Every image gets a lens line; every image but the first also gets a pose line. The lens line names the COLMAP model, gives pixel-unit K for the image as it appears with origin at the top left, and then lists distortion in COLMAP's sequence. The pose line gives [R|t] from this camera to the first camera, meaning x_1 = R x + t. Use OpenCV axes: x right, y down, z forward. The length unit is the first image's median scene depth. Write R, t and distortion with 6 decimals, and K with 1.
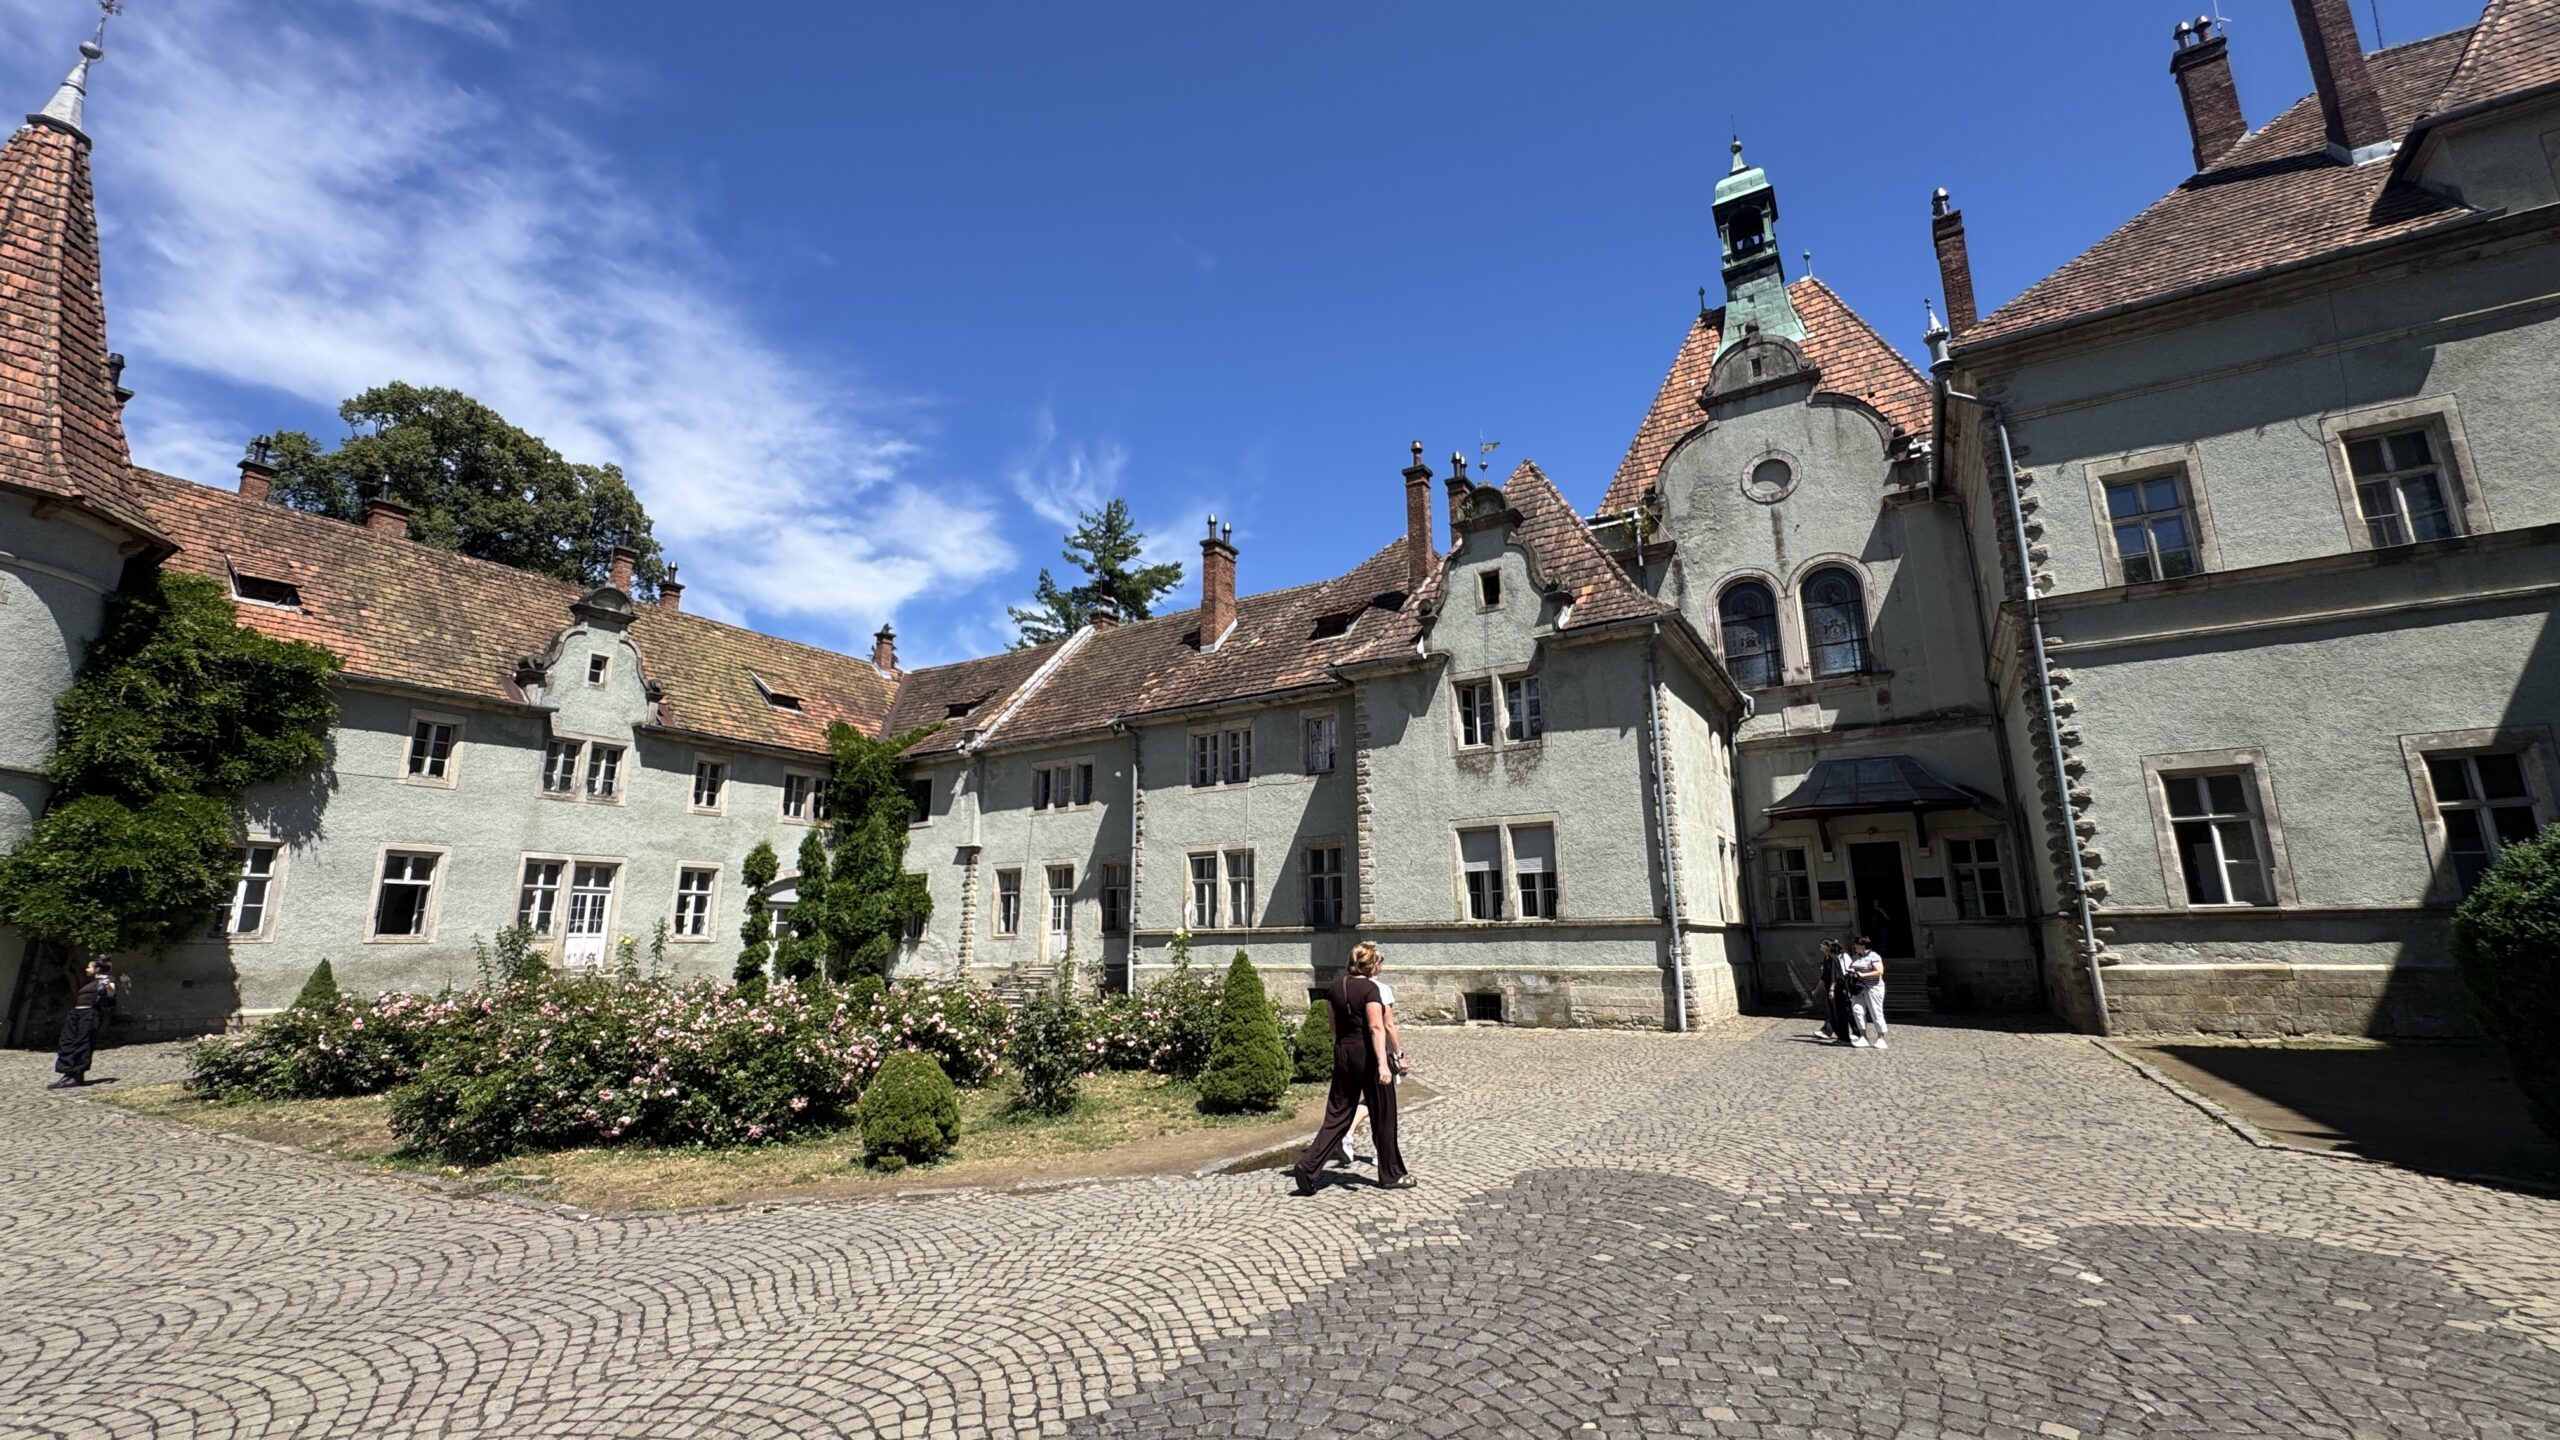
lens RADIAL K [[1024.9, 0, 1280.0], [0, 1024.9, 720.0], [0, 0, 1]] dist [0.001399, -0.000004]
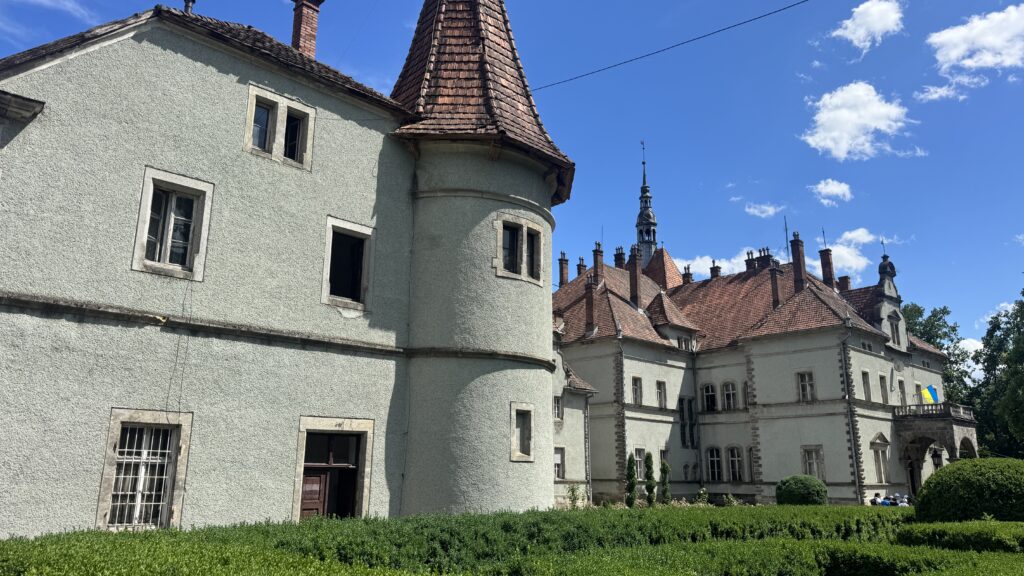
lens RADIAL K [[718.4, 0, 512.0], [0, 718.4, 288.0], [0, 0, 1]] dist [0.046620, -0.029175]
pose [[0.272292, 0.260689, 0.926228, -1.829400], [-0.216911, 0.954453, -0.204865, 0.110763], [-0.937447, -0.145126, 0.316436, 0.483932]]
